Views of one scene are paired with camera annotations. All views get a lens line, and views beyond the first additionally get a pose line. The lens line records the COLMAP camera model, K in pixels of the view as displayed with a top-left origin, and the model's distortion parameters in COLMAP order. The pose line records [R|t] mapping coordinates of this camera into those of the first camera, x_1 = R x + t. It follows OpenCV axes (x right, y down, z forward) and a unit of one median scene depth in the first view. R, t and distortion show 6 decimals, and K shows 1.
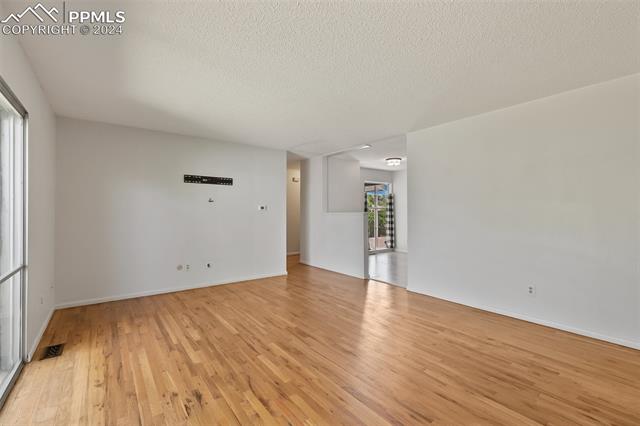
lens RADIAL K [[286.5, 0, 320.0], [0, 286.5, 213.0], [0, 0, 1]] dist [0.002833, -0.000042]
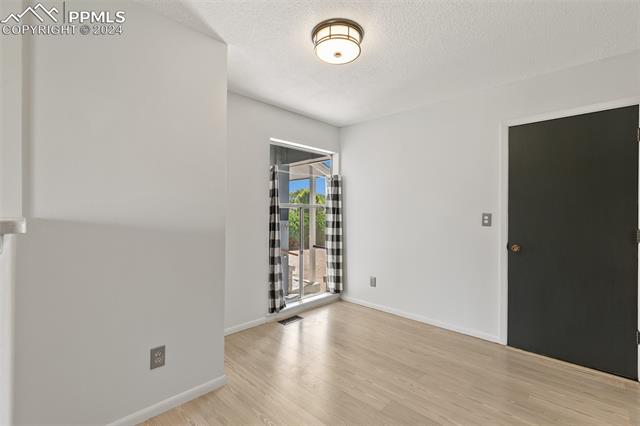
lens RADIAL K [[286.5, 0, 320.0], [0, 286.5, 213.0], [0, 0, 1]] dist [0.002833, -0.000042]
pose [[0.987315, 0.008112, 0.158563, 0.417335], [-0.007265, 0.999956, -0.005920, -0.012129], [-0.158604, 0.004693, 0.987331, 1.540037]]
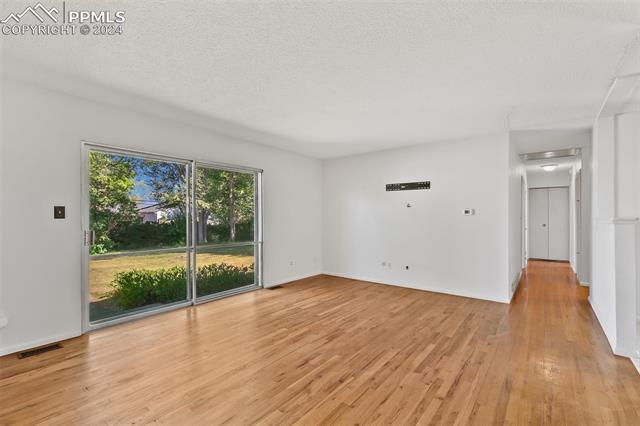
lens RADIAL K [[289.3, 0, 319.0], [0, 289.3, 219.4], [0, 0, 1]] dist [0.002324, 0.000364]
pose [[0.253426, 0.011604, -0.967285, 0.828827], [-0.005397, 0.999929, 0.010581, -0.005084], [0.967340, 0.002538, 0.253470, 0.627010]]
